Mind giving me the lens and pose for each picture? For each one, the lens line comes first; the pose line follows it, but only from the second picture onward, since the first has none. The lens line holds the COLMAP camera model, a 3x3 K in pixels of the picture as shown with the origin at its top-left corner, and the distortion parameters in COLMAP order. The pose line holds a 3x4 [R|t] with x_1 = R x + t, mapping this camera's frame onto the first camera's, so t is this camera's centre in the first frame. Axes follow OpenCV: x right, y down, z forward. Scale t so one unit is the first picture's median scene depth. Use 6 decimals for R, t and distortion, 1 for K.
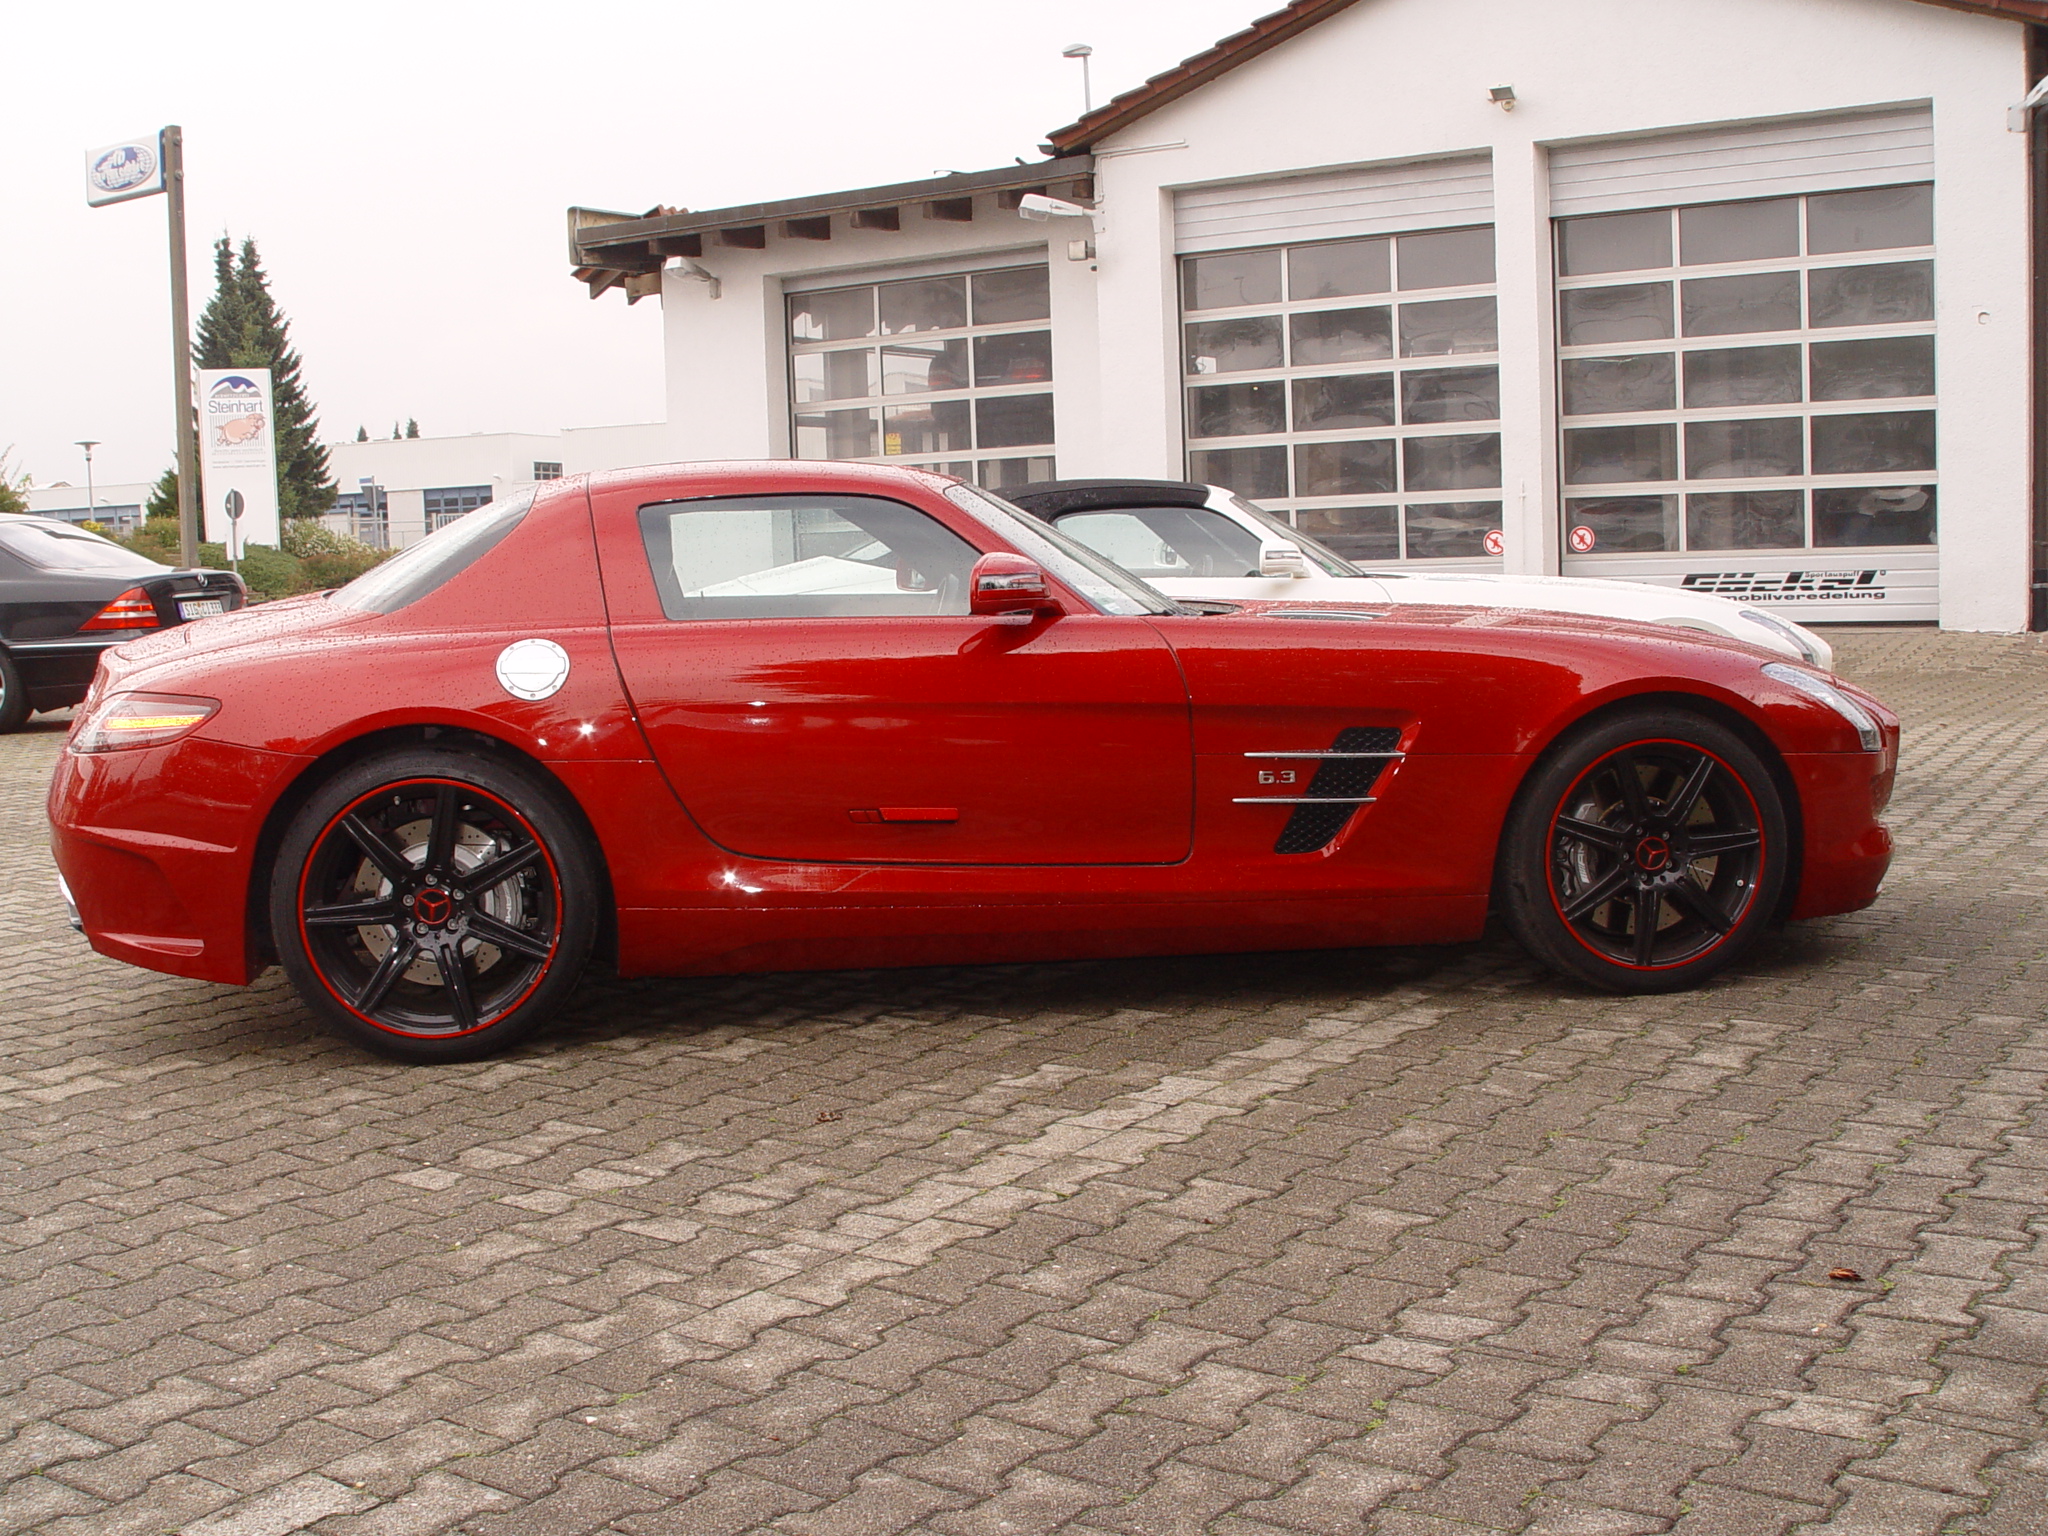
lens RADIAL K [[2282.2, 0, 1019.3], [0, 2282.2, 803.5], [0, 0, 1]] dist [-0.206137, 0.246544]
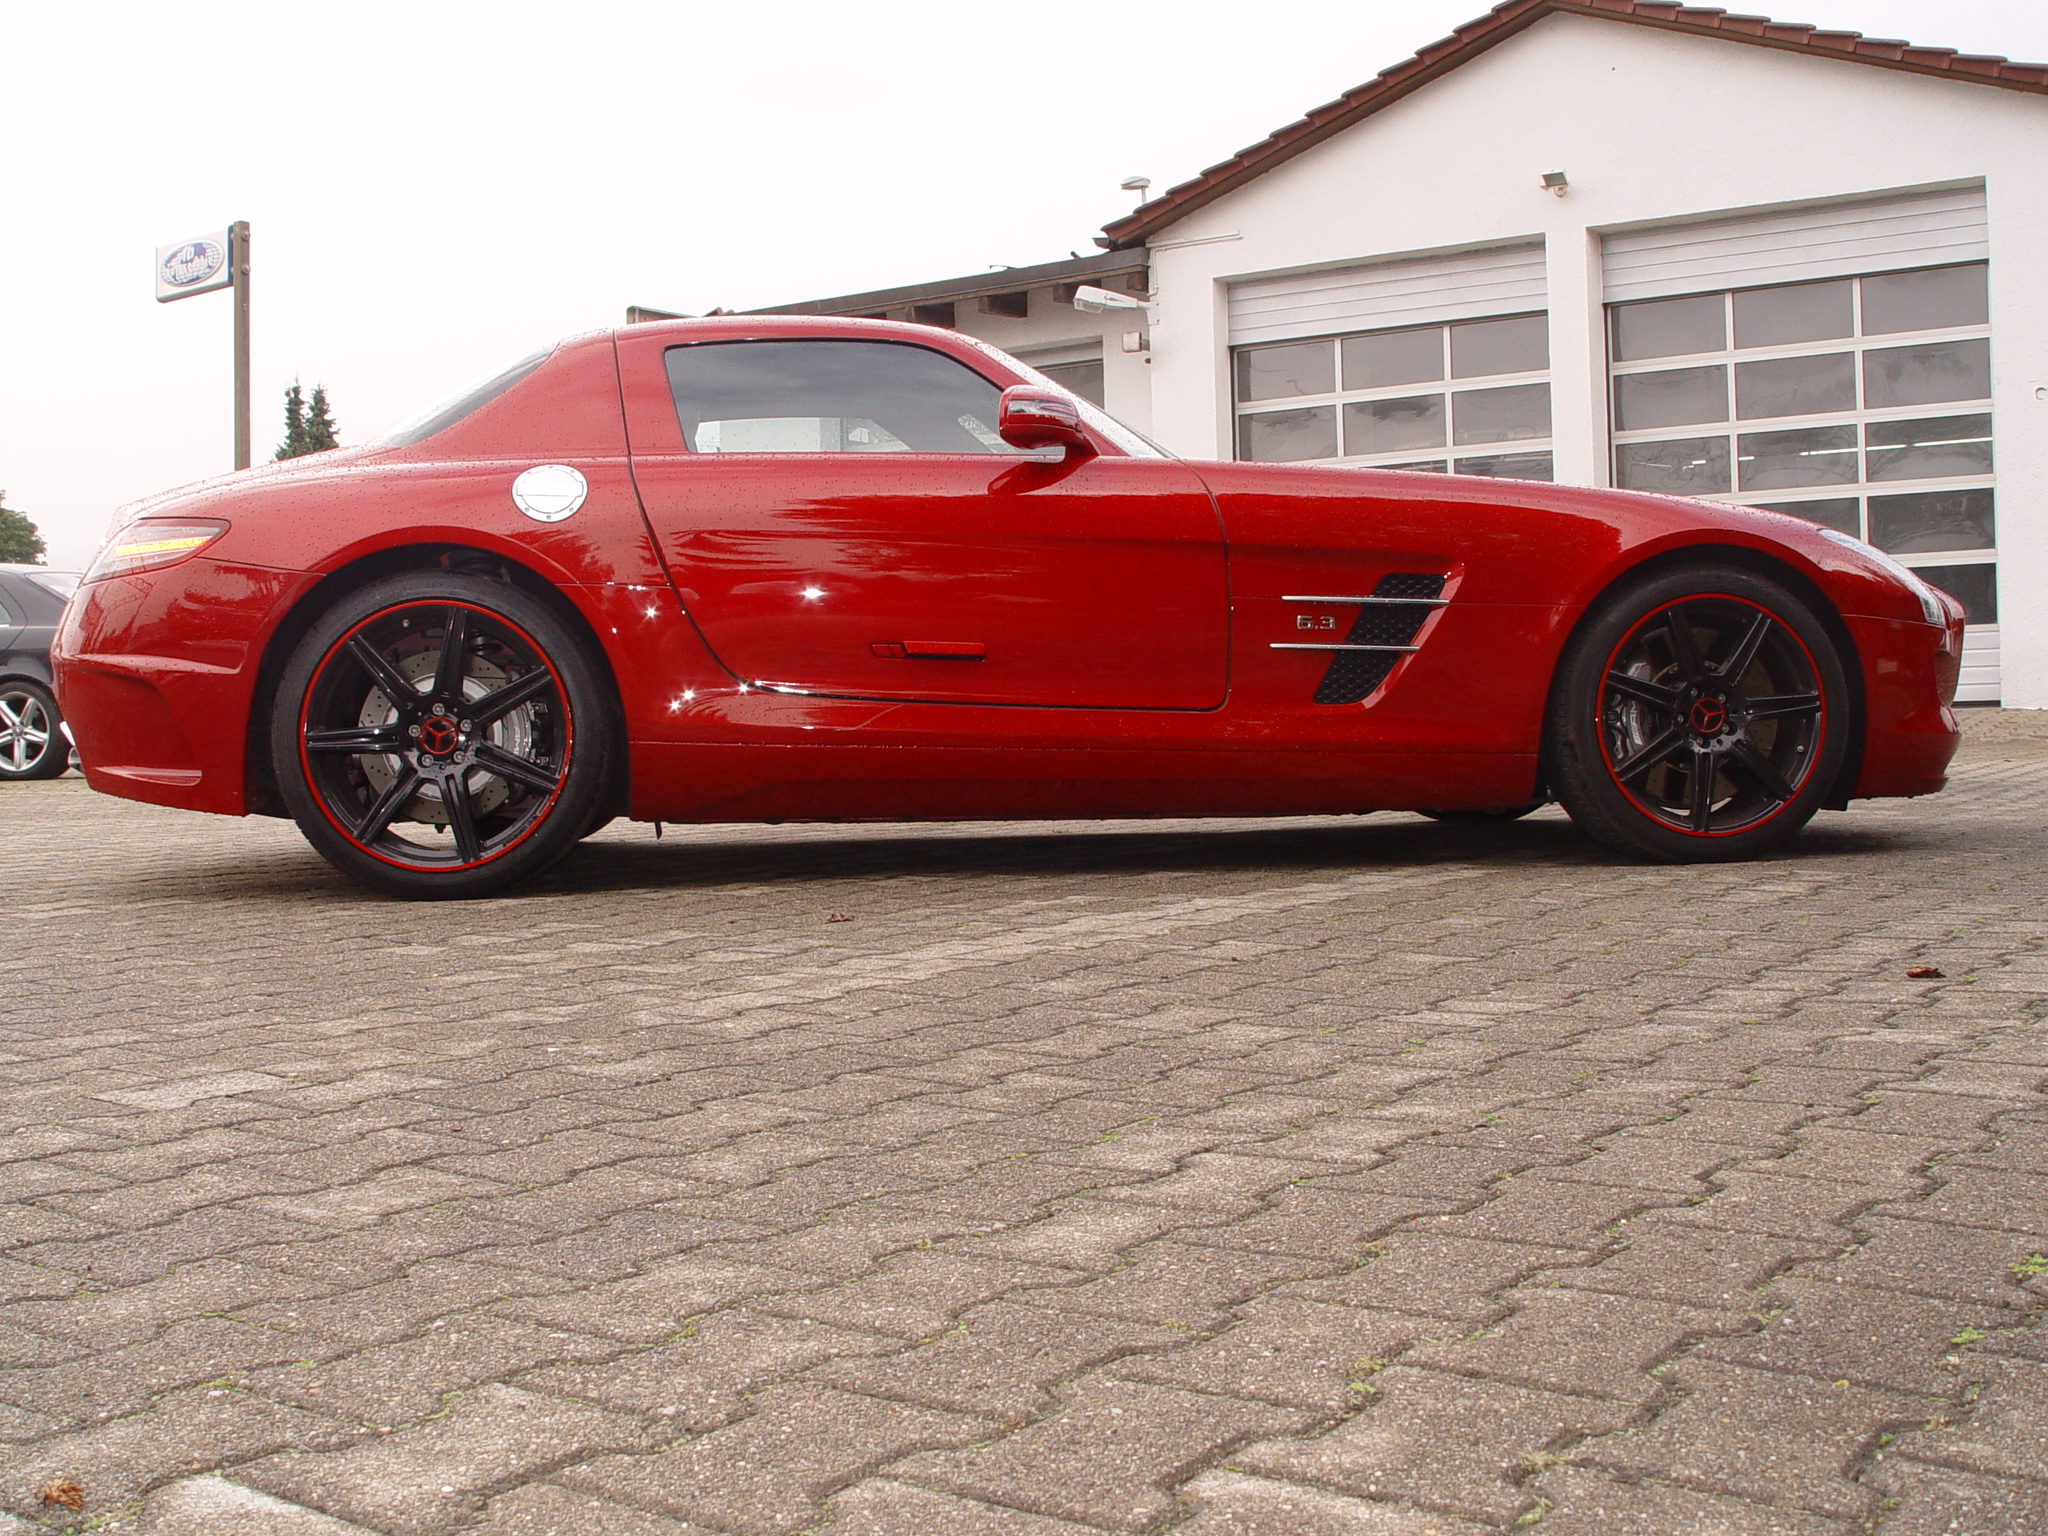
lens RADIAL K [[2282.2, 0, 1019.3], [0, 2282.2, 803.5], [0, 0, 1]] dist [-0.206137, 0.246544]
pose [[0.999640, 0.010633, -0.024627, 0.011059], [-0.012370, 0.997362, -0.071527, 0.124669], [0.023802, 0.071806, 0.997135, 0.039218]]
